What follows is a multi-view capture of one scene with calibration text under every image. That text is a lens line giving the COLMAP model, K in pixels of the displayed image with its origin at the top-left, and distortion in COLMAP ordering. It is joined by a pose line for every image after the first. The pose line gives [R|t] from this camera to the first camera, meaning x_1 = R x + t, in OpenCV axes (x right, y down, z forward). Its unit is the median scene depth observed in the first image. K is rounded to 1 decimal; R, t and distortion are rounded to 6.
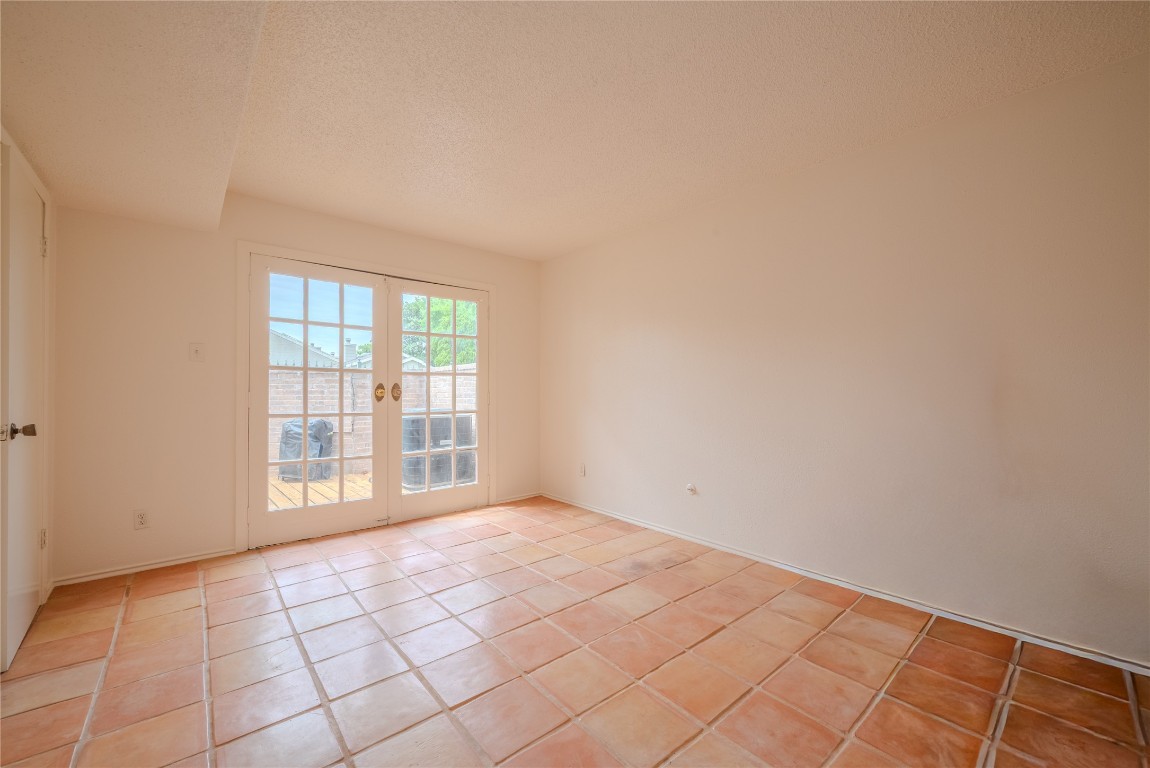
lens RADIAL K [[455.9, 0, 587.1], [0, 455.9, 386.0], [0, 0, 1]] dist [0.000807, -0.000481]
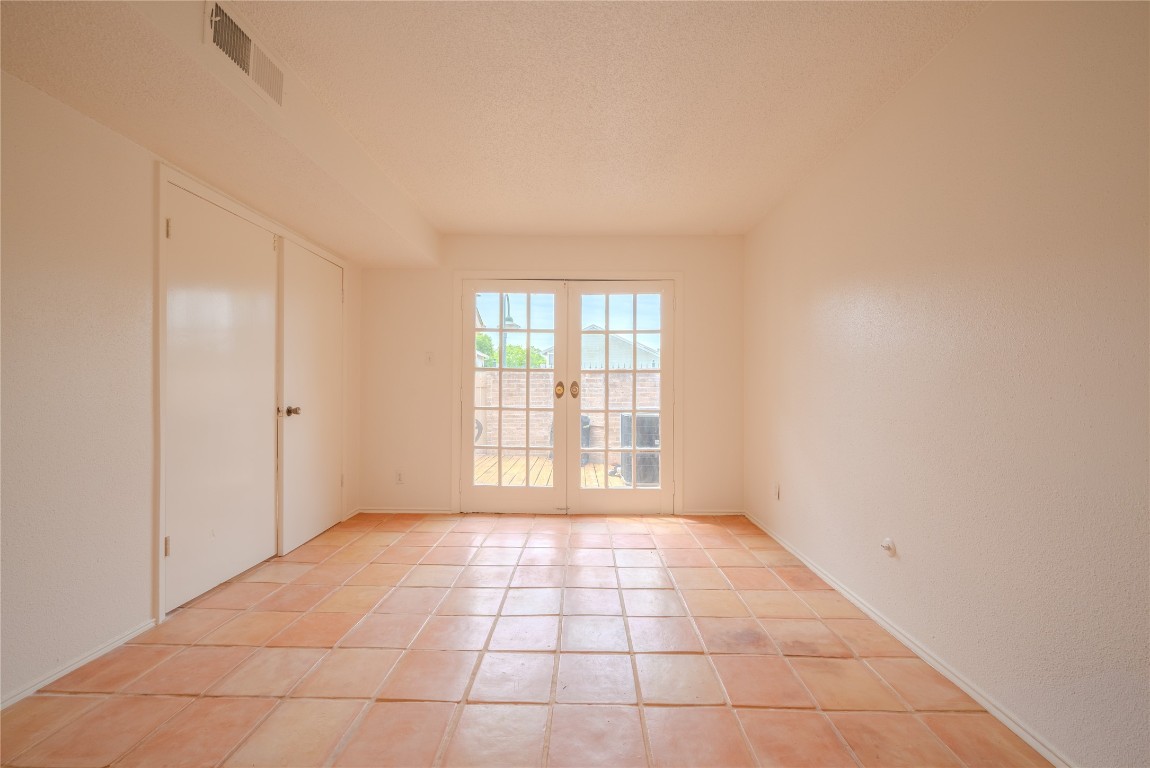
lens RADIAL K [[455.9, 0, 582.1], [0, 455.9, 388.6], [0, 0, 1]] dist [0.000807, -0.000481]
pose [[0.744584, 0.001191, -0.667528, 0.301969], [0.001790, 0.999991, 0.003781, 0.006986], [0.667526, -0.004010, 0.744575, 0.236460]]
